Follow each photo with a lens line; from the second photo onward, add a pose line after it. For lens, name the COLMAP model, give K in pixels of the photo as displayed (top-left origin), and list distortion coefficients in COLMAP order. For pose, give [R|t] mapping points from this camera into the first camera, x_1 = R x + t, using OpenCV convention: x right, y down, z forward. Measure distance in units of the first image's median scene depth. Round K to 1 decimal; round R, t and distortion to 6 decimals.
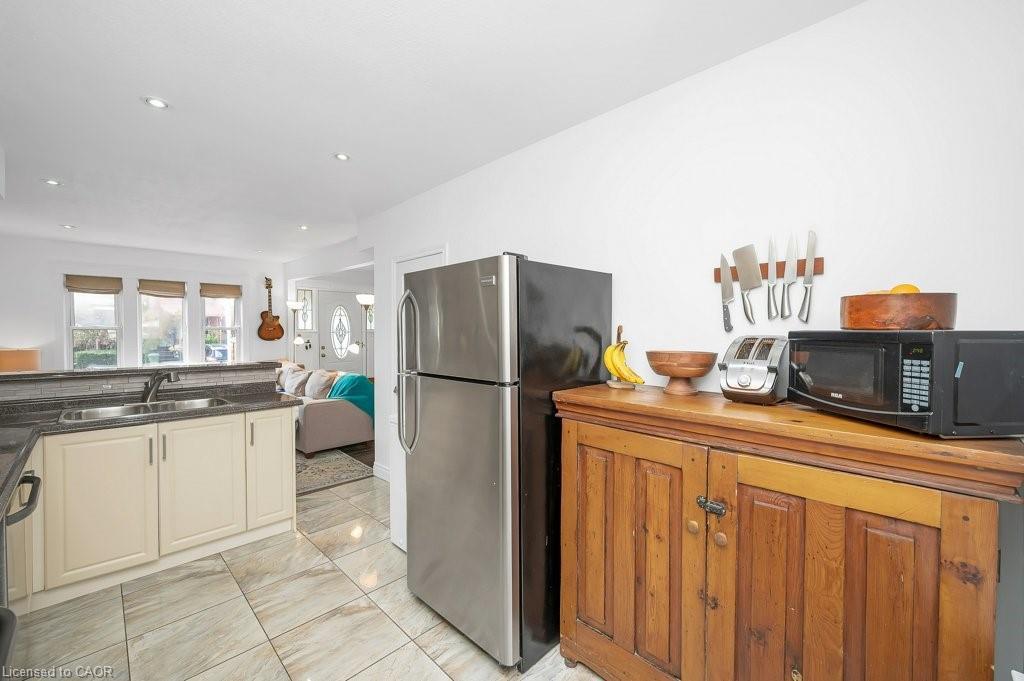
lens RADIAL K [[417.4, 0, 515.6], [0, 417.4, 339.2], [0, 0, 1]] dist [-0.003103, 0.000059]
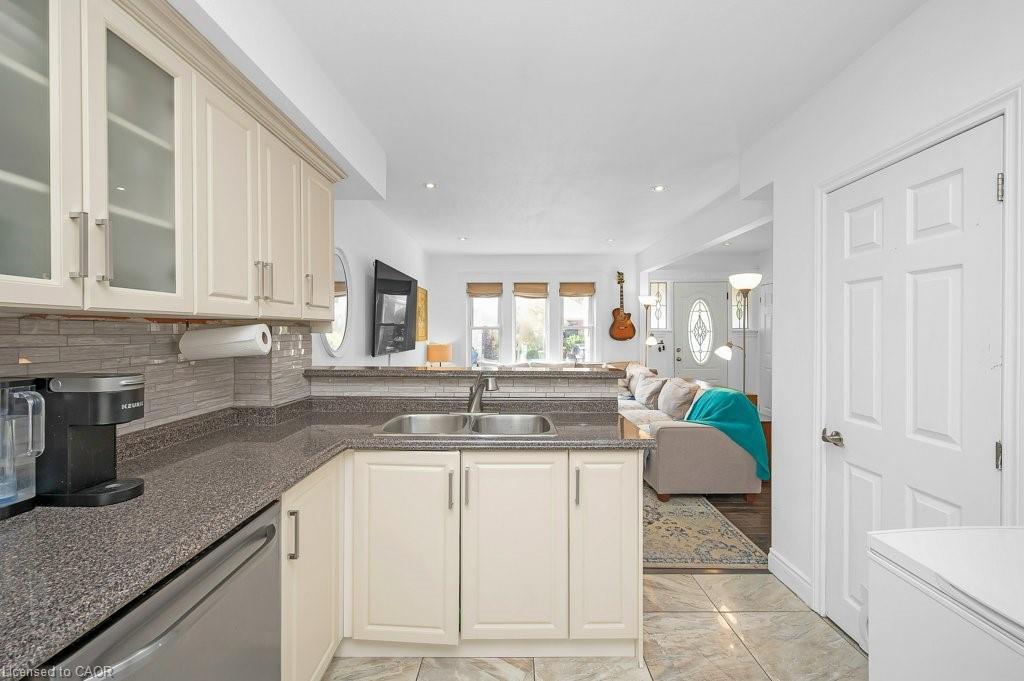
lens RADIAL K [[417.4, 0, 504.0], [0, 417.4, 338.2], [0, 0, 1]] dist [-0.003103, 0.000059]
pose [[0.683323, 0.007012, -0.730082, -0.135624], [-0.013279, 0.999908, -0.002824, 0.005481], [0.729995, 0.011625, 0.683354, 0.260599]]
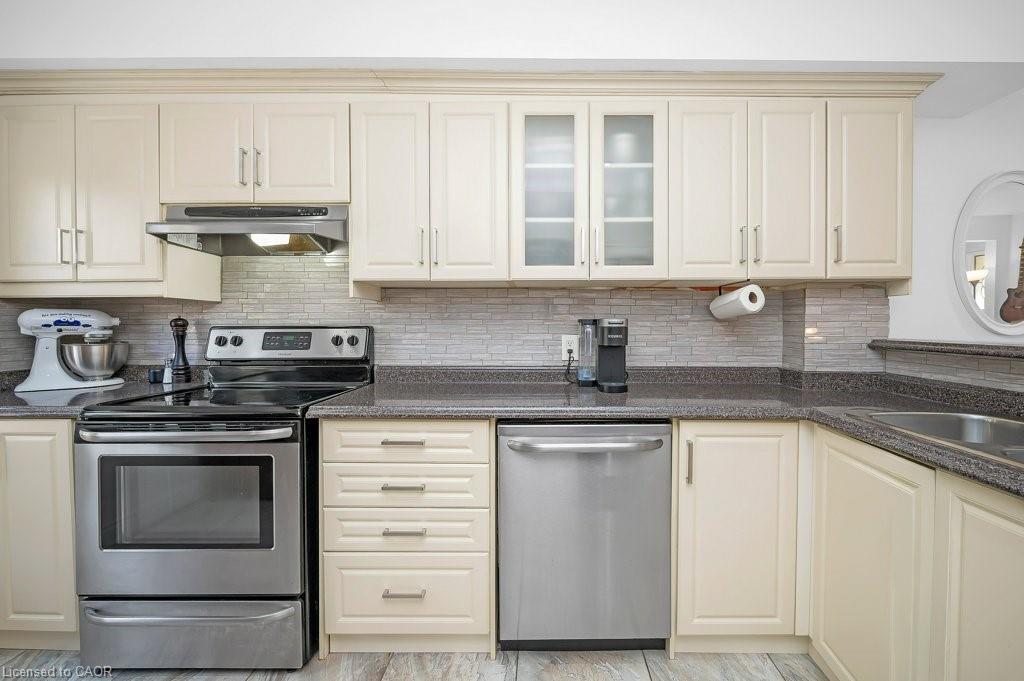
lens RADIAL K [[417.4, 0, 540.9], [0, 417.4, 334.3], [0, 0, 1]] dist [-0.003103, 0.000059]
pose [[-0.721205, 0.012083, -0.692616, -0.132803], [-0.017990, 0.999184, 0.036163, 0.026989], [0.692488, 0.038541, -0.720399, 0.466564]]
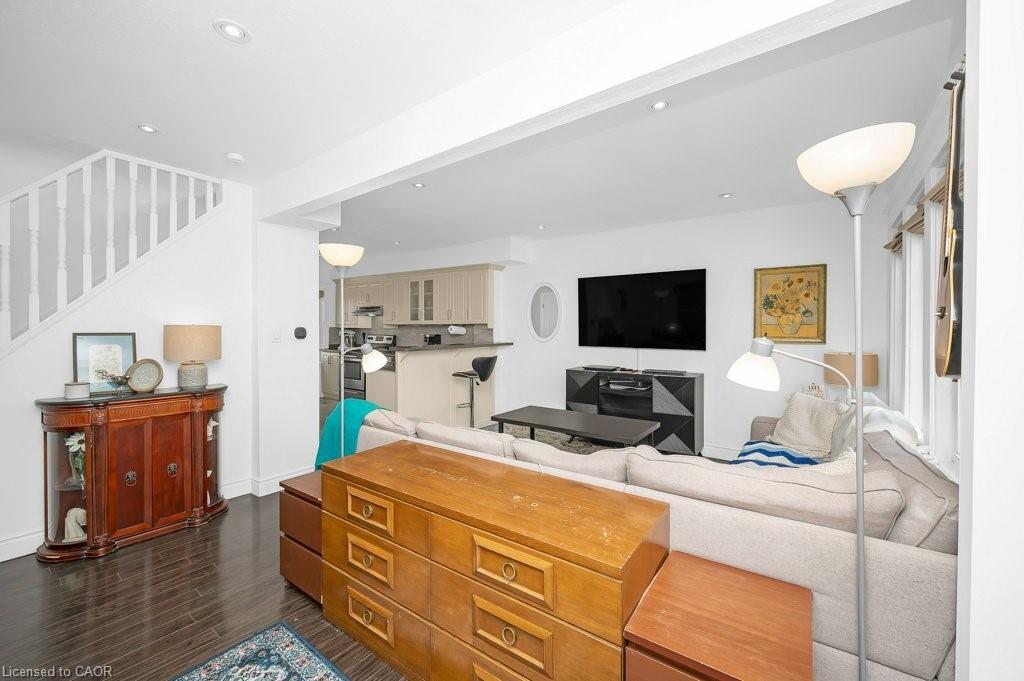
lens RADIAL K [[417.4, 0, 514.6], [0, 417.4, 331.7], [0, 0, 1]] dist [-0.003103, 0.000059]
pose [[-0.991005, -0.001206, -0.133817, -0.504644], [-0.005923, 0.999375, 0.034858, -0.027867], [0.133692, 0.035337, -0.990393, 1.553843]]
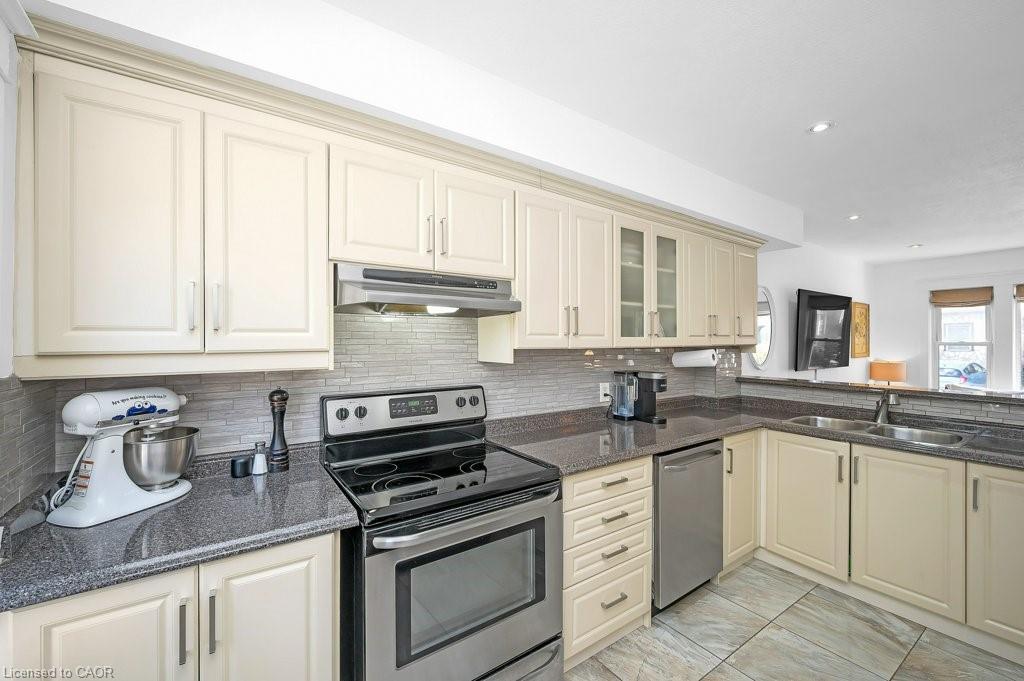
lens RADIAL K [[417.4, 0, 511.5], [0, 417.4, 340.0], [0, 0, 1]] dist [-0.003103, 0.000059]
pose [[-0.186834, -0.006579, -0.982369, 0.114133], [-0.023625, 0.999718, -0.002202, -0.008598], [0.982107, 0.022797, -0.186937, 0.180992]]
